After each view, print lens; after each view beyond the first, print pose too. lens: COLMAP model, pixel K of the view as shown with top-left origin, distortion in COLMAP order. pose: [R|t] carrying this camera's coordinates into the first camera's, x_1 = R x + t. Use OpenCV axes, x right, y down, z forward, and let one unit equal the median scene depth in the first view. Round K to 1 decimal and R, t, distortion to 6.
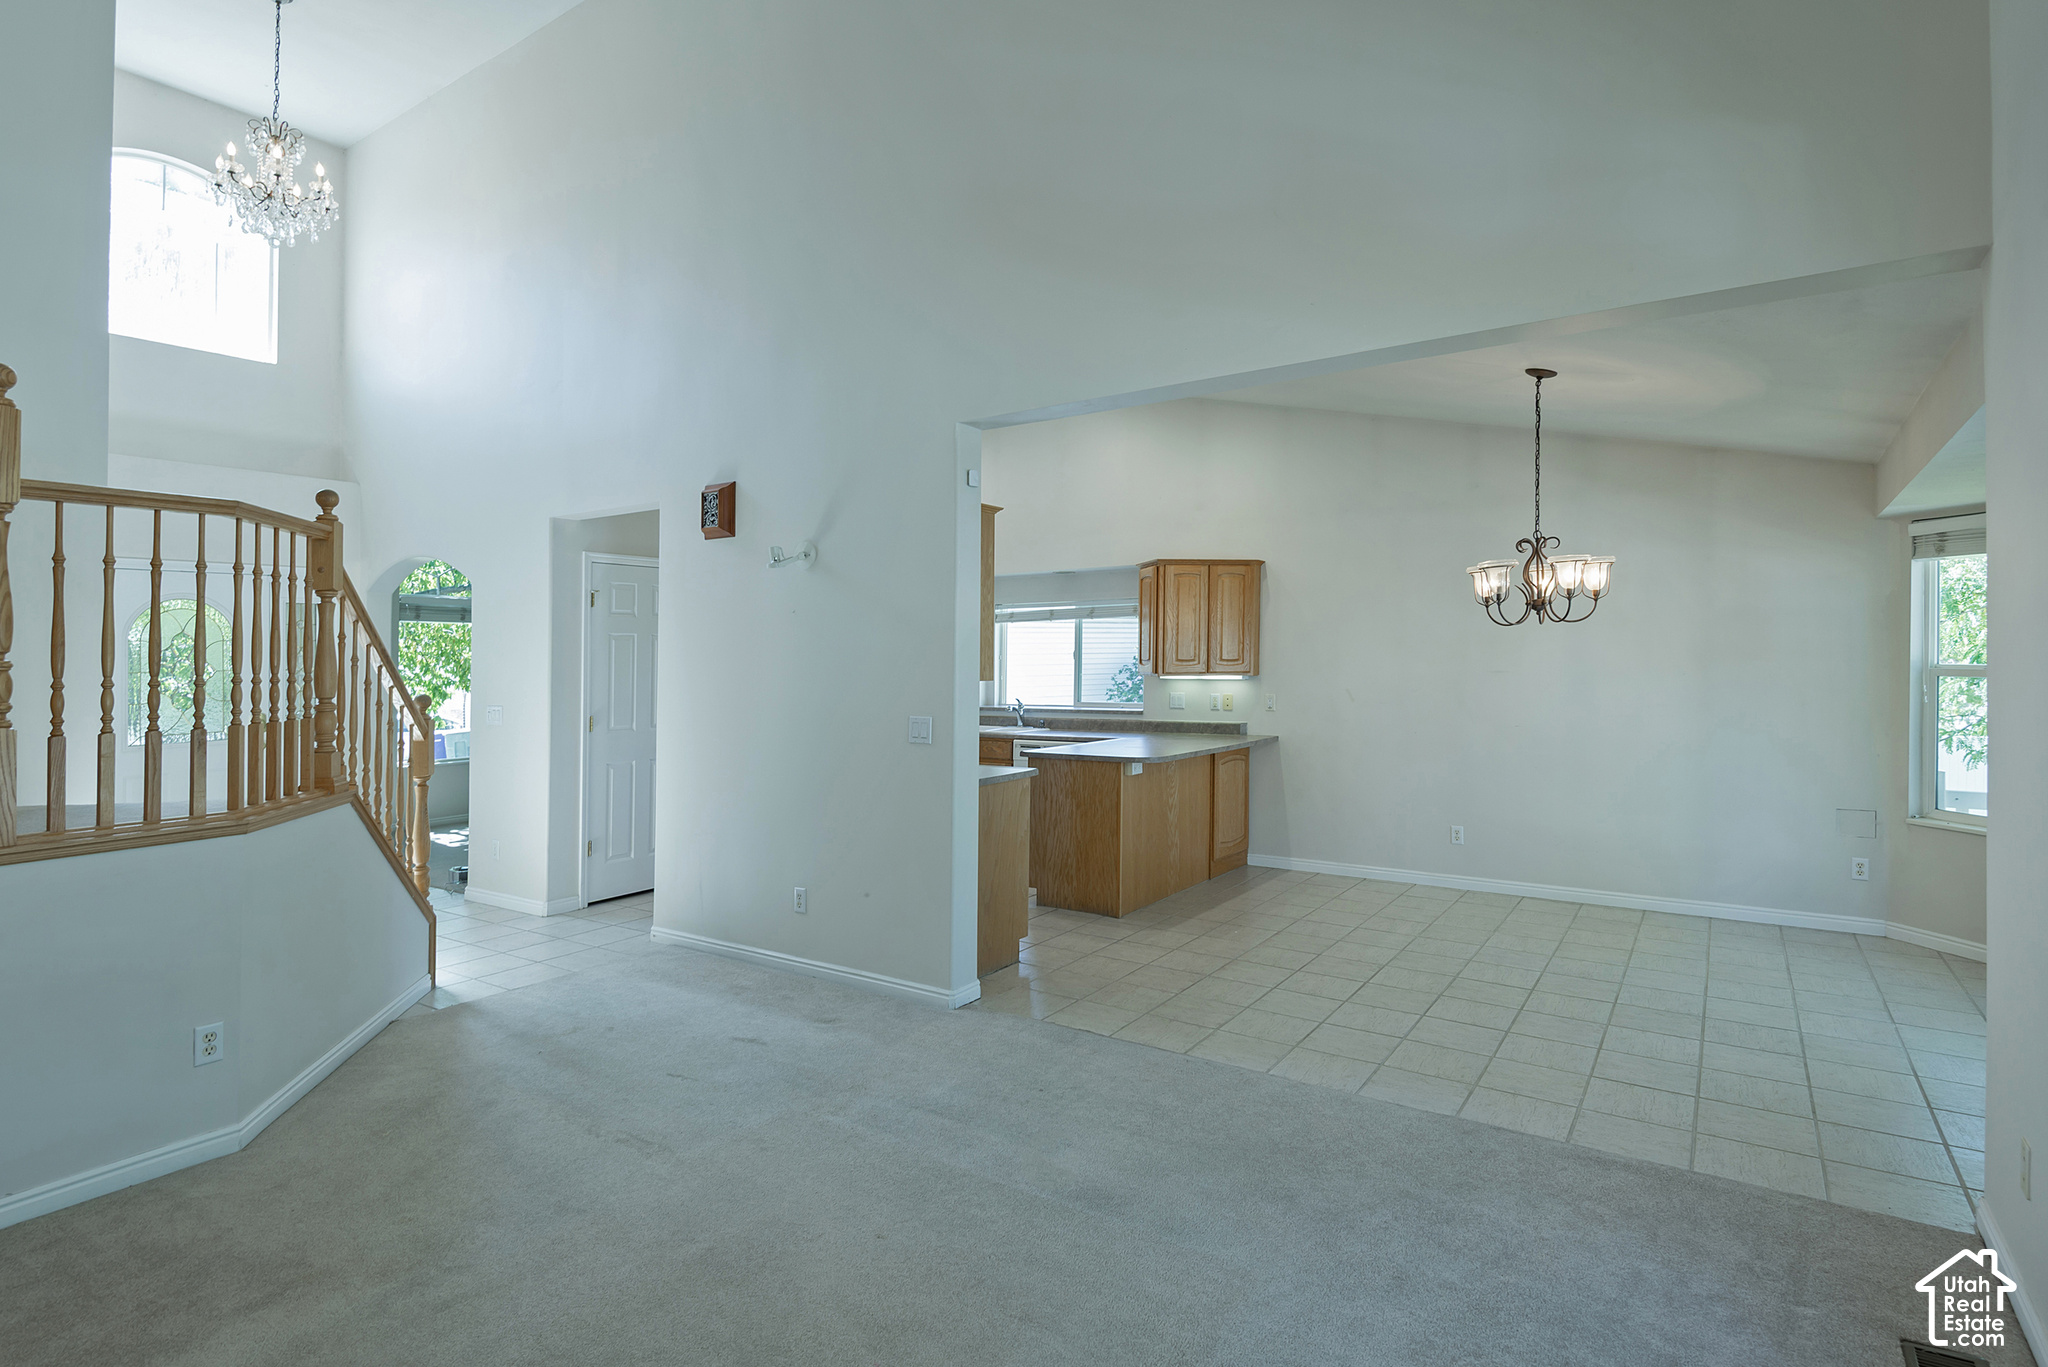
lens RADIAL K [[1033.1, 0, 1000.4], [0, 1033.1, 676.2], [0, 0, 1]] dist [0.045722, -0.040174]
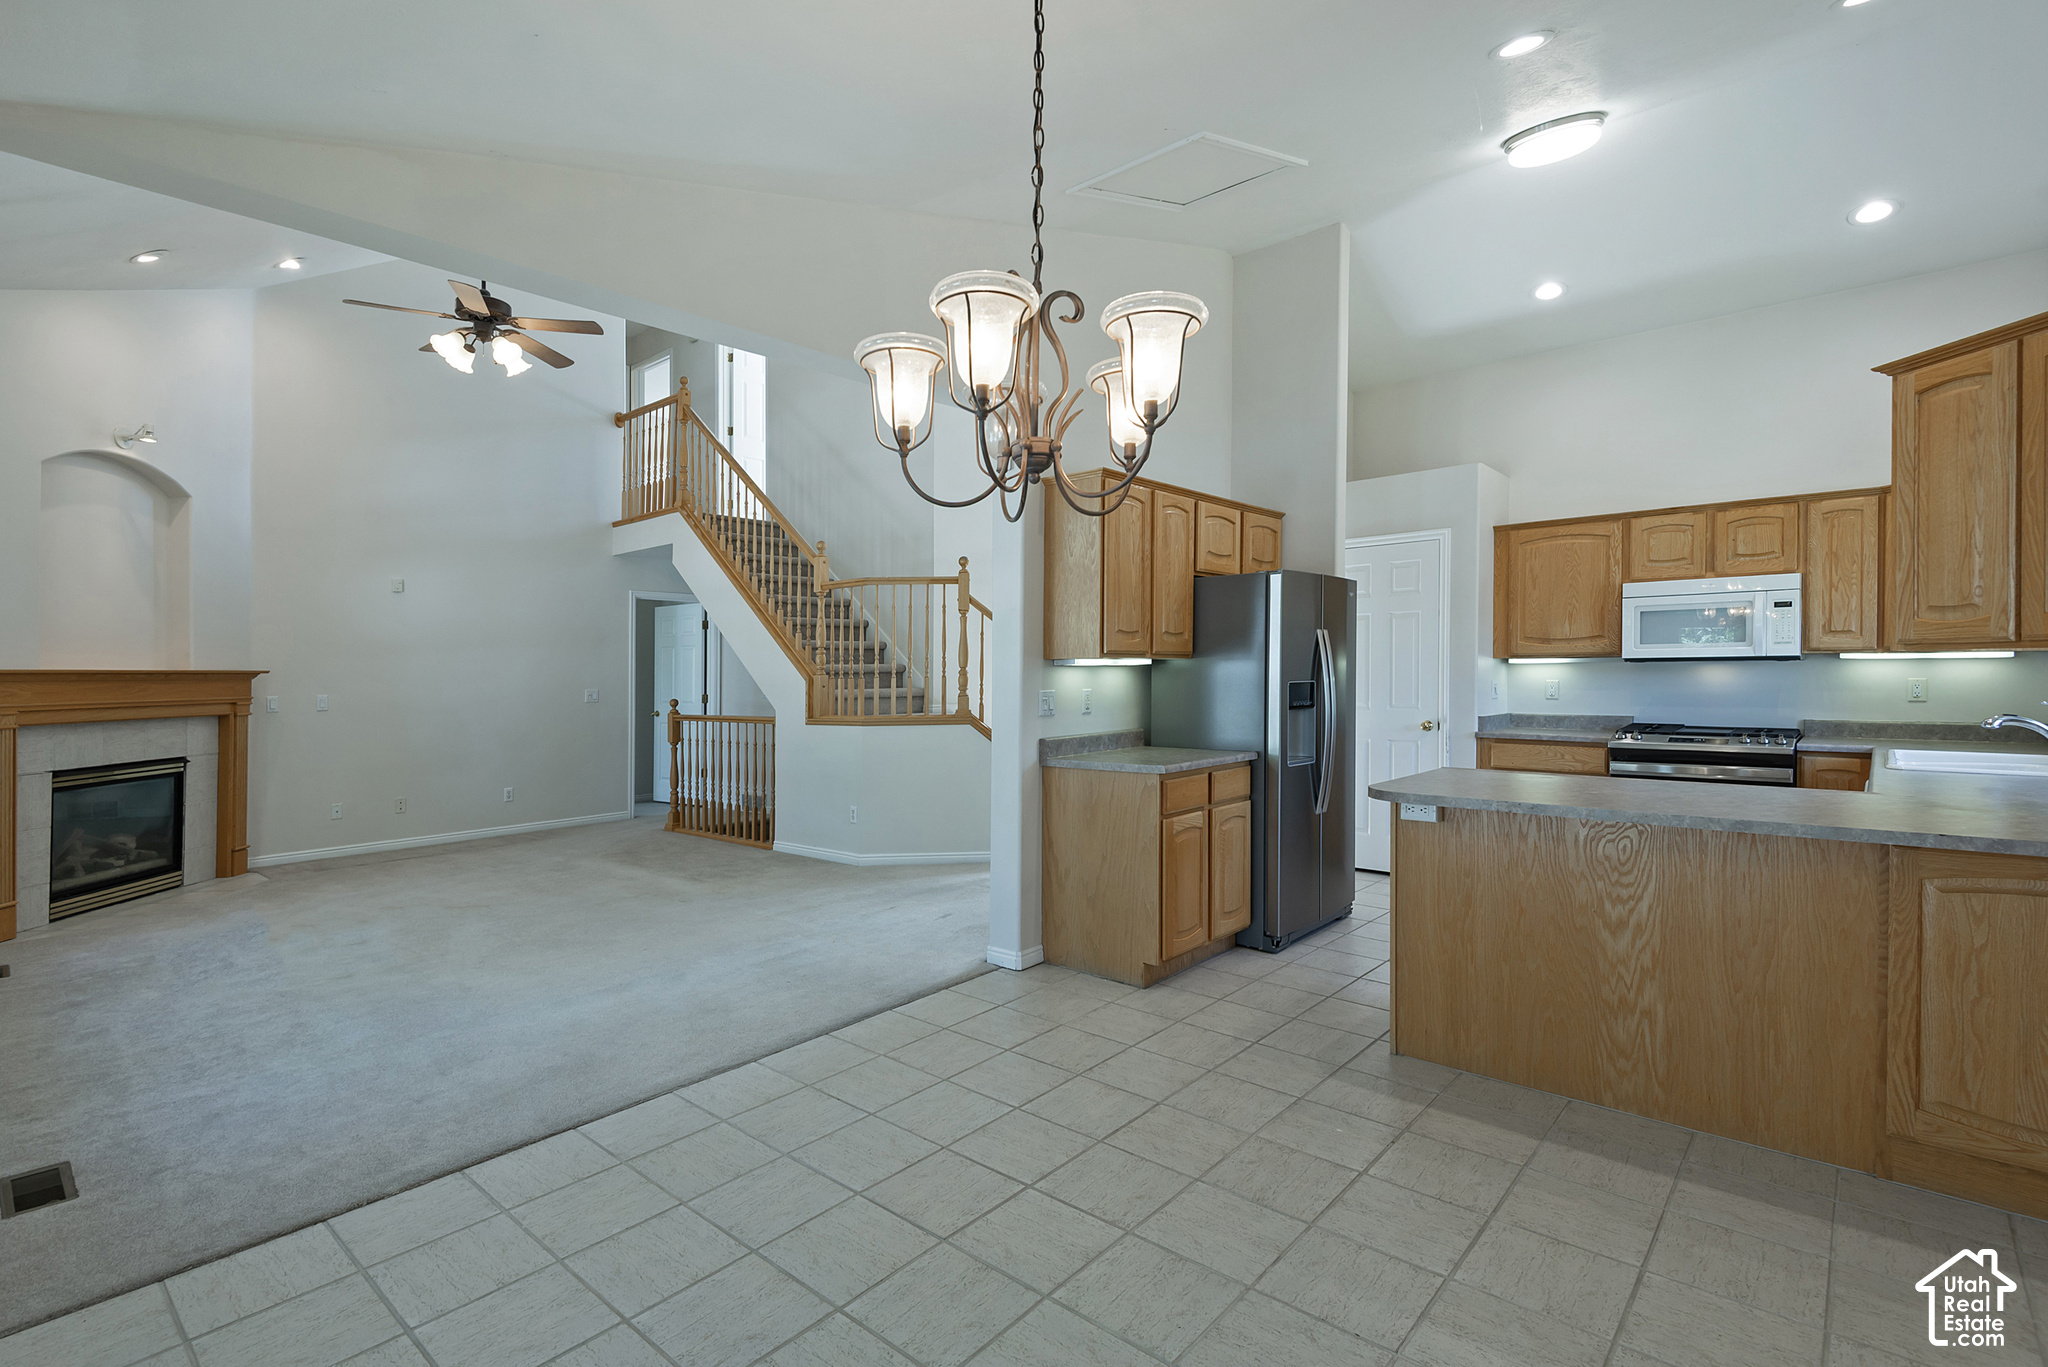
lens RADIAL K [[967.0, 0, 987.5], [0, 967.0, 665.1], [0, 0, 1]] dist [0.031987, -0.020812]
pose [[-0.131422, 0.005309, -0.991312, 0.668512], [0.000065, 0.999986, 0.005347, 0.004285], [0.991327, 0.000639, -0.131420, 0.794015]]
